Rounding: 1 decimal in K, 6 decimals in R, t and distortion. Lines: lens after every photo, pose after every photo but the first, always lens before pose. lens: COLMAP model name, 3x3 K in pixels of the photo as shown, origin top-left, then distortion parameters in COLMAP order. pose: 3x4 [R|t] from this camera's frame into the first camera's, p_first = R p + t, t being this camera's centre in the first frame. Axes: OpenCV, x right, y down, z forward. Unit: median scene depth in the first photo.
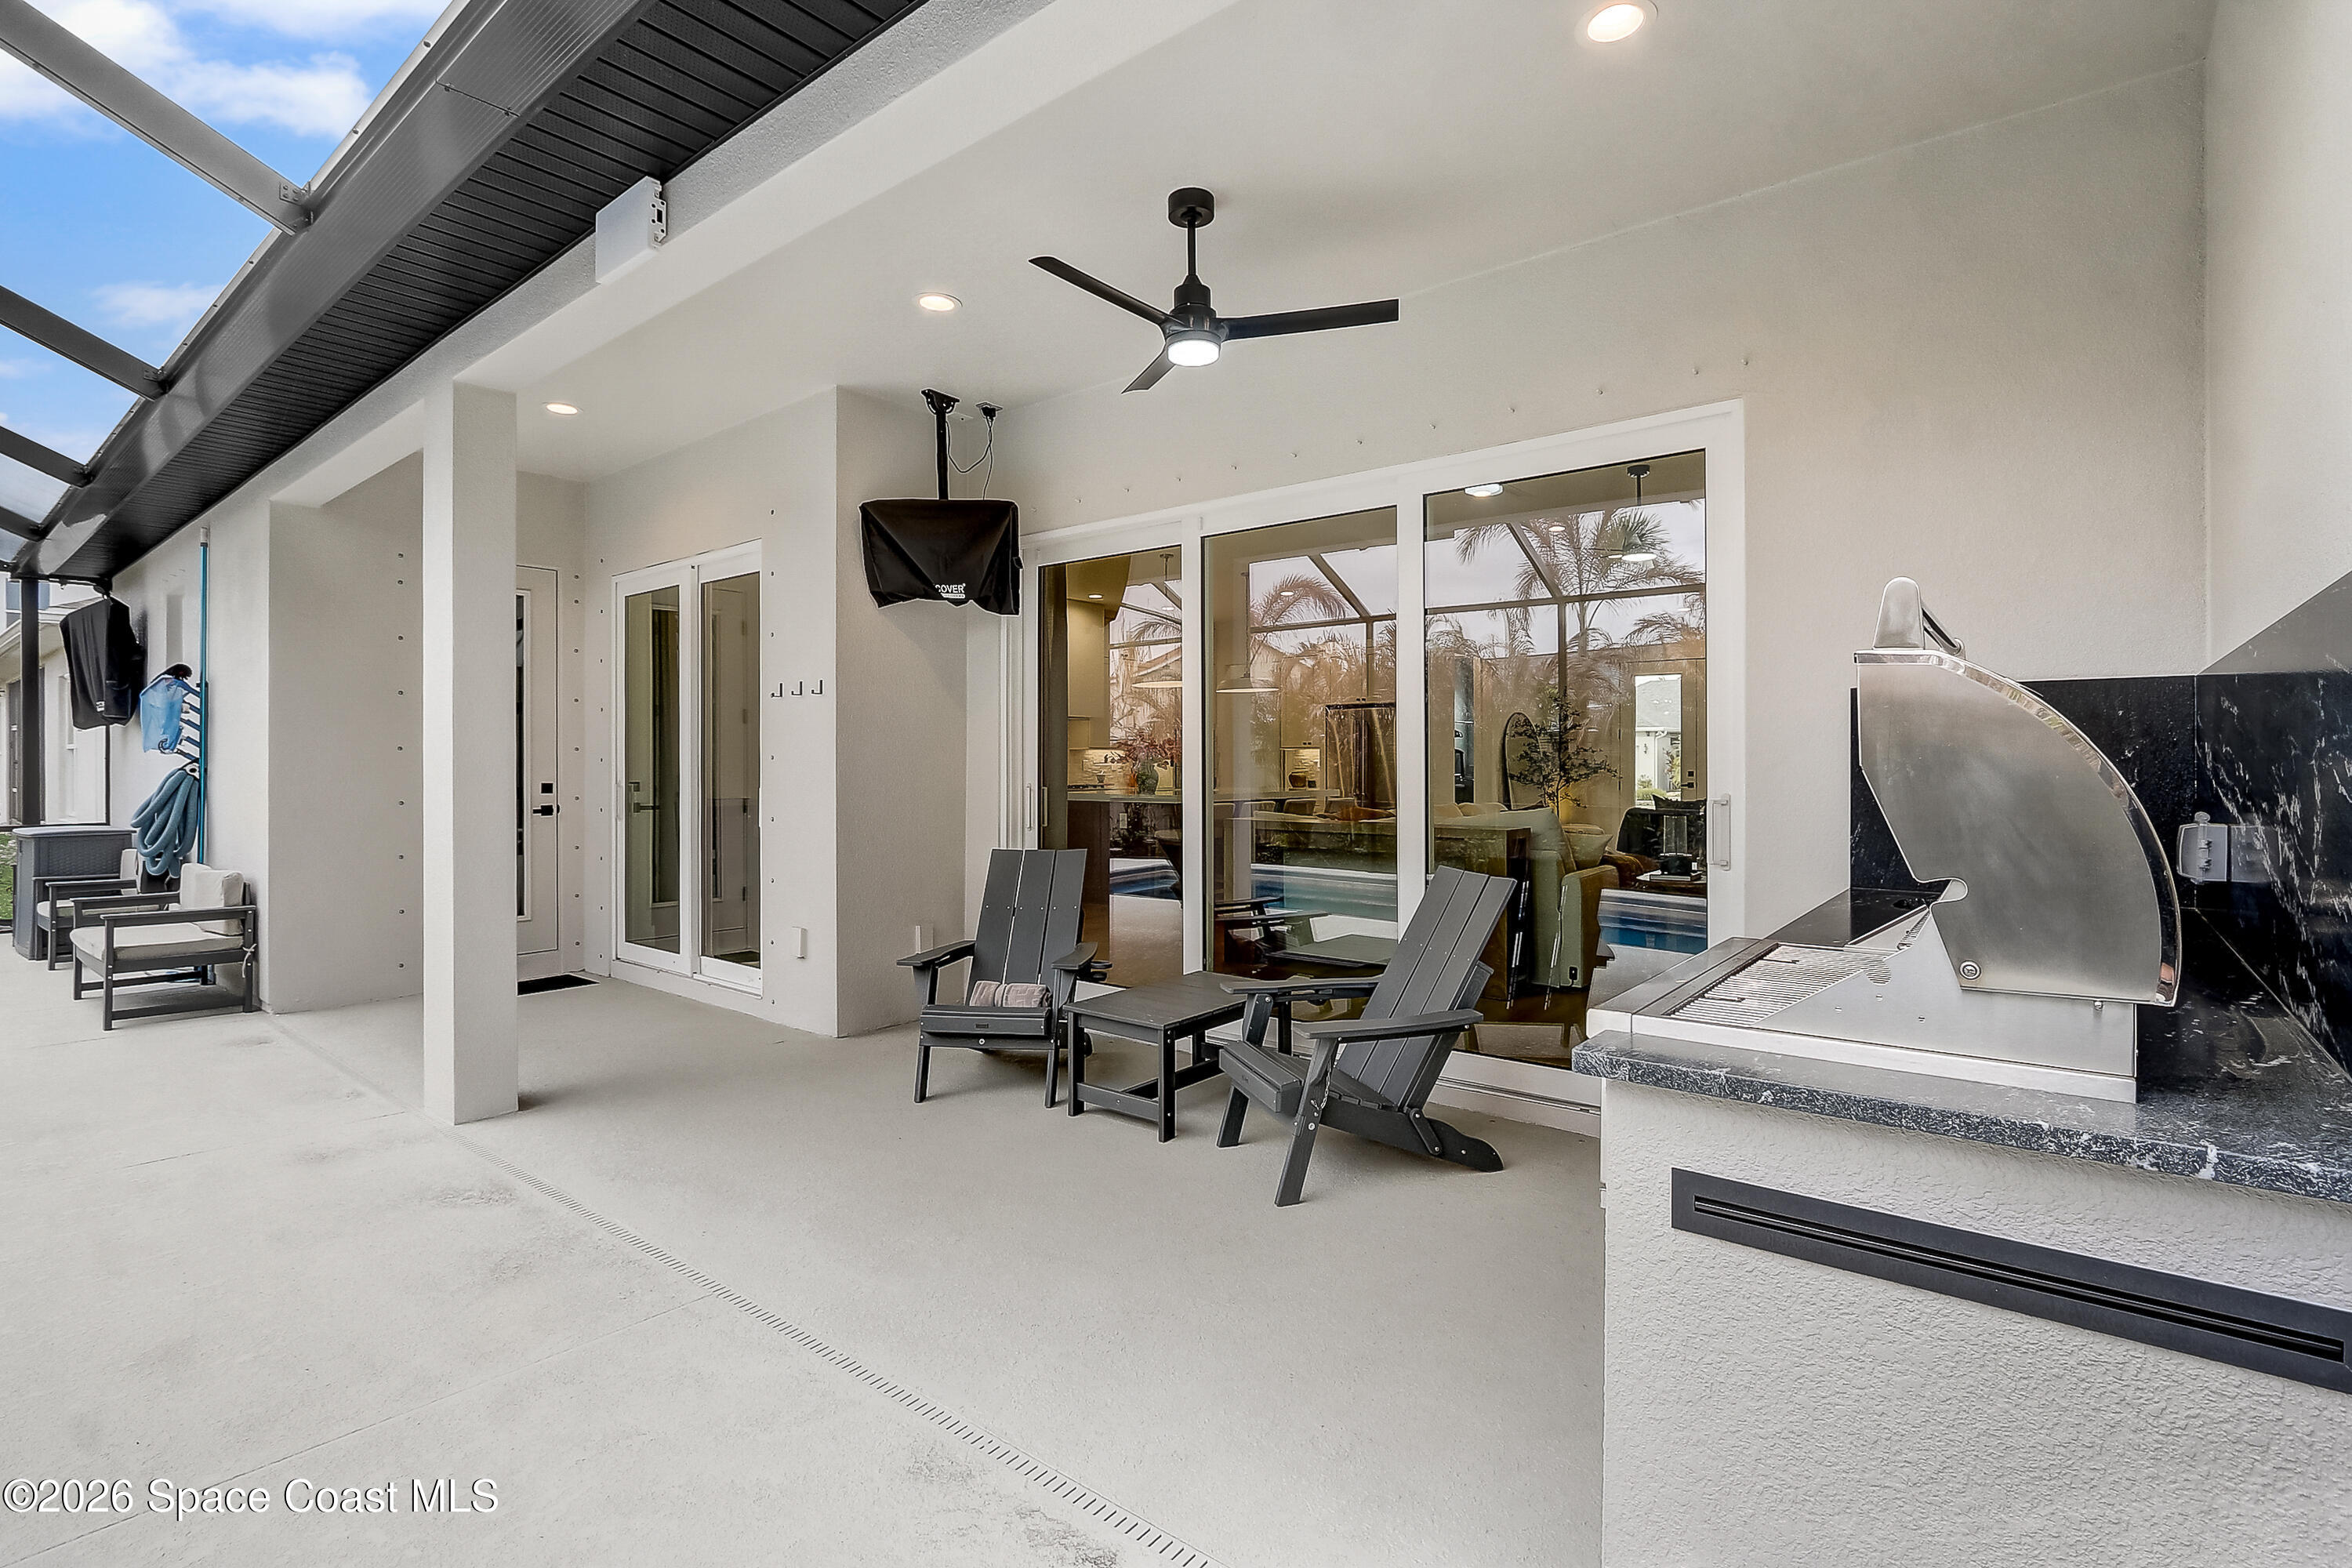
lens RADIAL K [[1083.9, 0, 1176.0], [0, 1083.9, 784.0], [0, 0, 1]] dist [-0.039909, 0.021001]
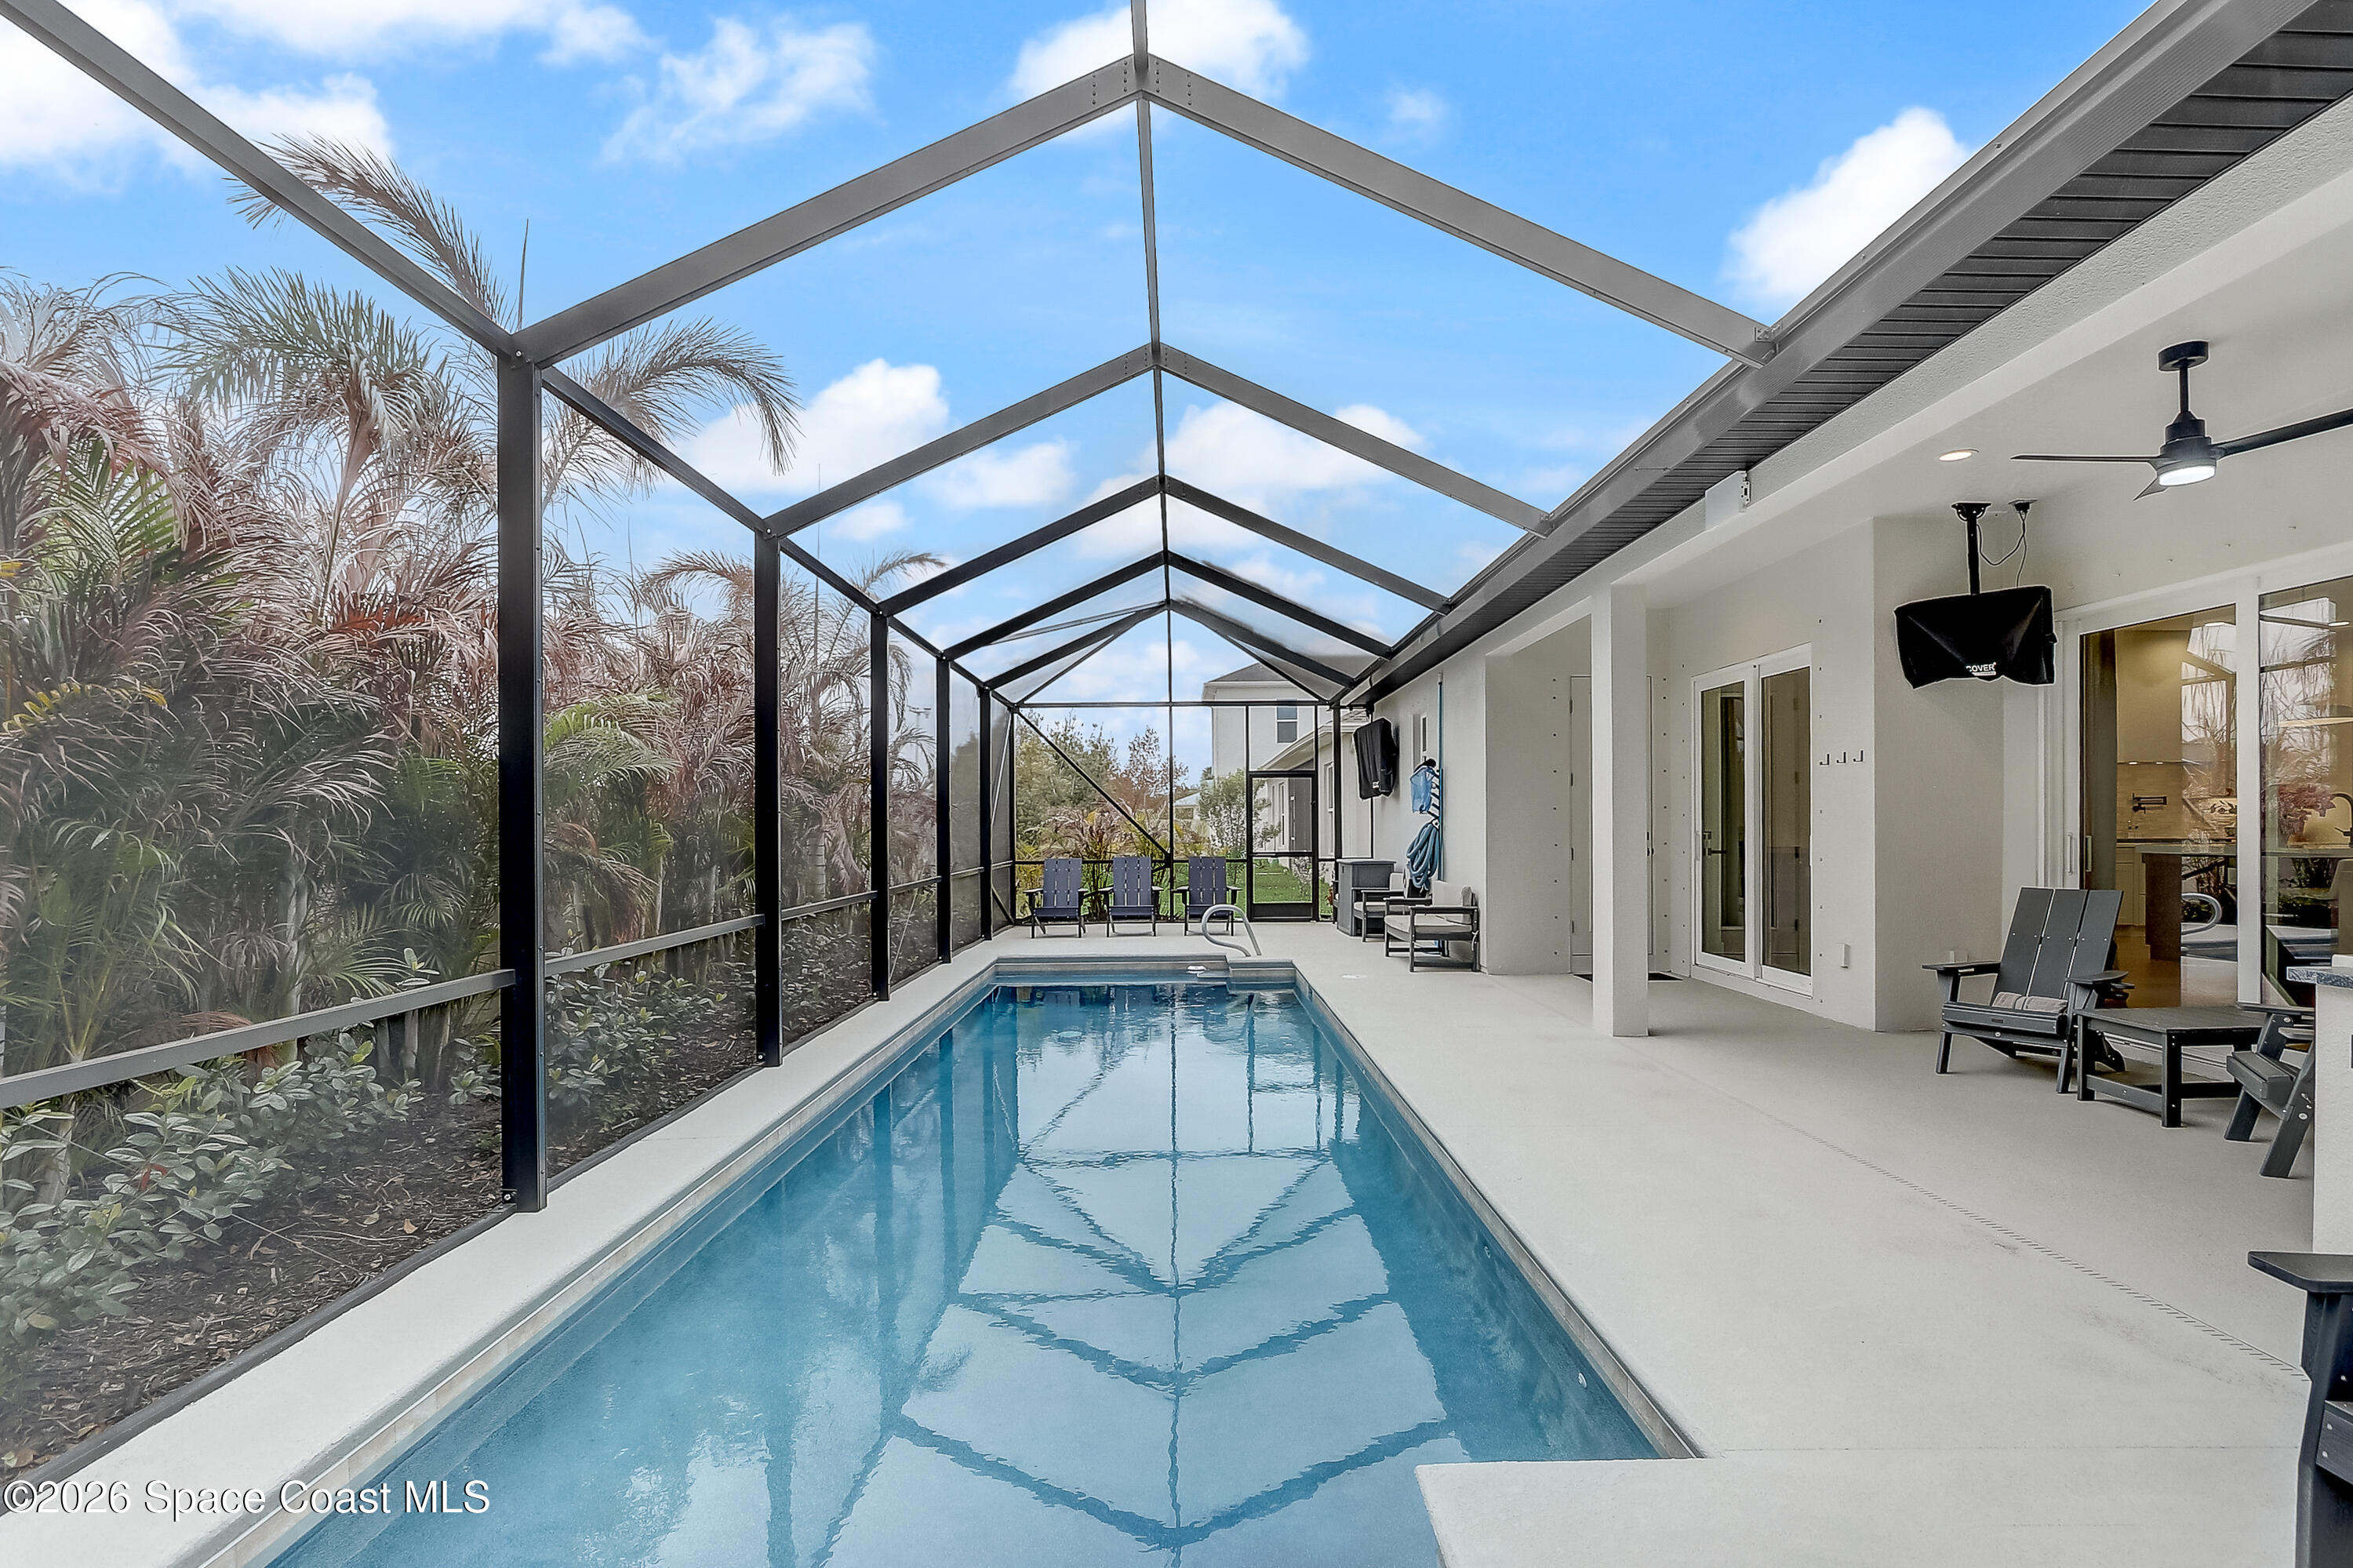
lens RADIAL K [[1106.7, 0, 1205.1], [0, 1106.7, 820.5], [0, 0, 1]] dist [-0.008034, -0.000299]
pose [[0.645883, -0.006393, -0.763410, 0.157519], [-0.007131, 0.999871, -0.014406, 0.009915], [0.763403, 0.014748, 0.645754, -0.414338]]
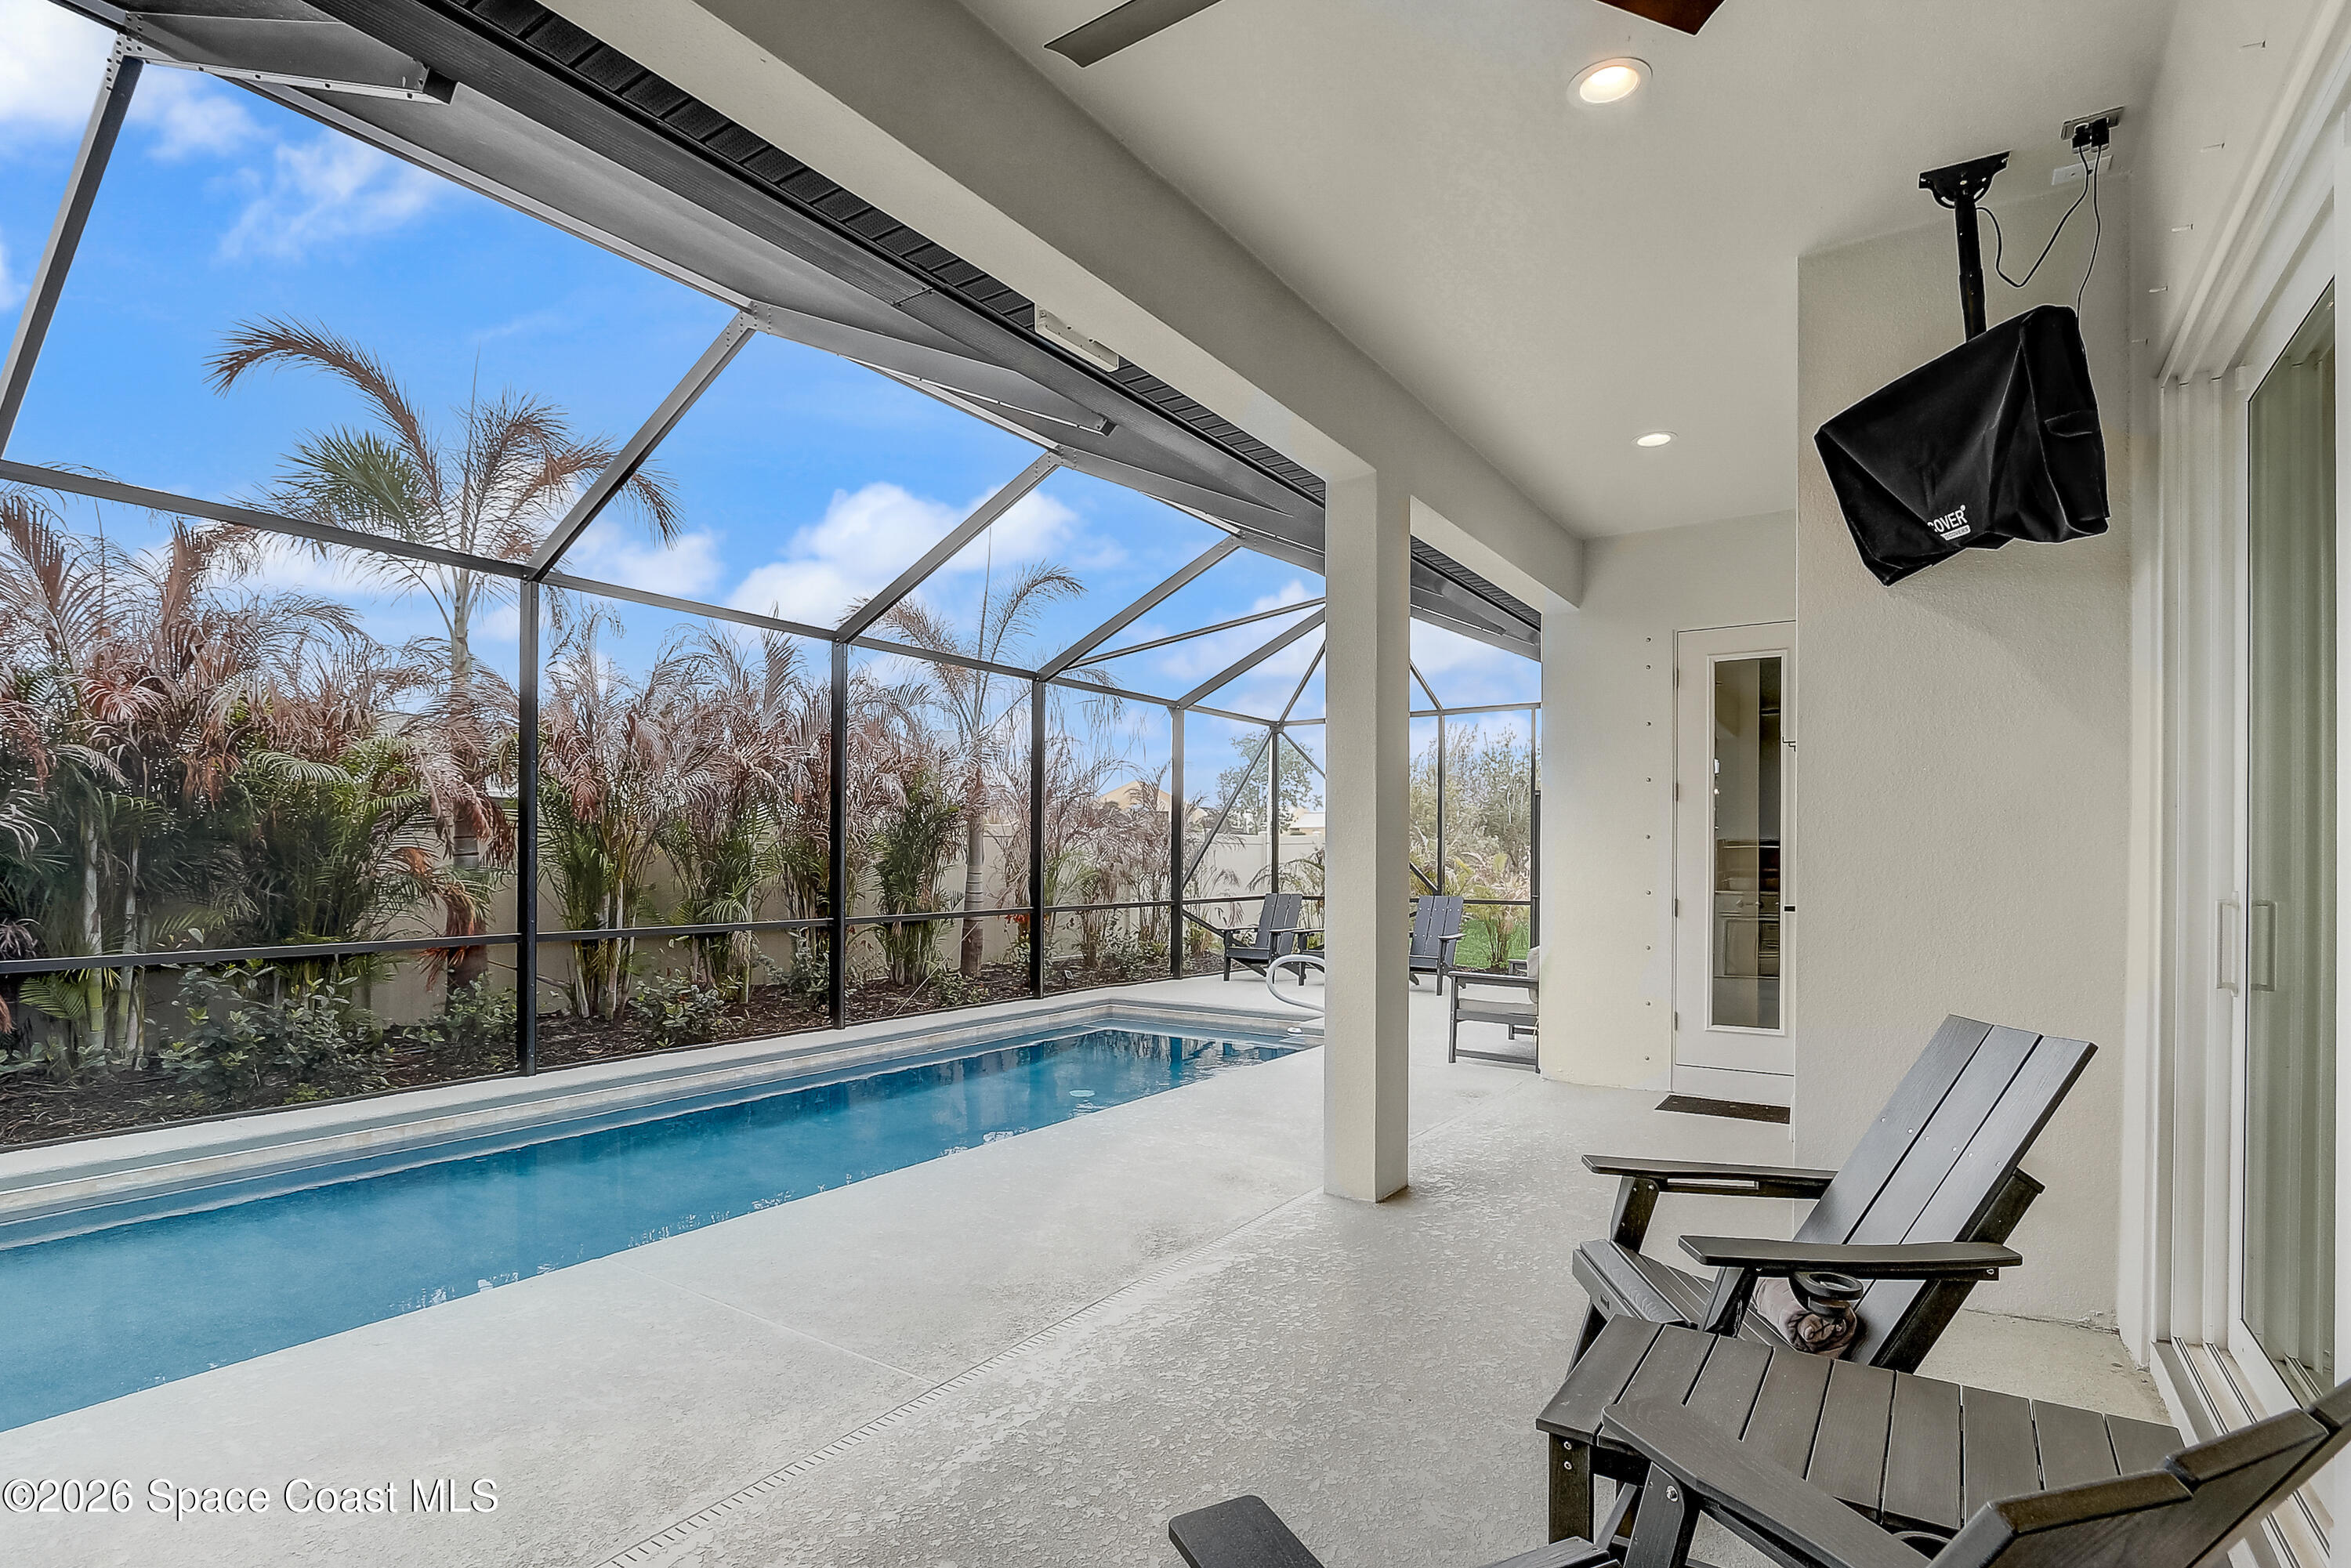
lens RADIAL K [[1145.8, 0, 1179.8], [0, 1145.8, 861.7], [0, 0, 1]] dist [-0.000718, -0.000083]
pose [[0.095434, 0.003474, -0.995430, 0.314652], [-0.018551, 0.999826, 0.001711, -0.004231], [0.995263, 0.018303, 0.095482, 0.546450]]
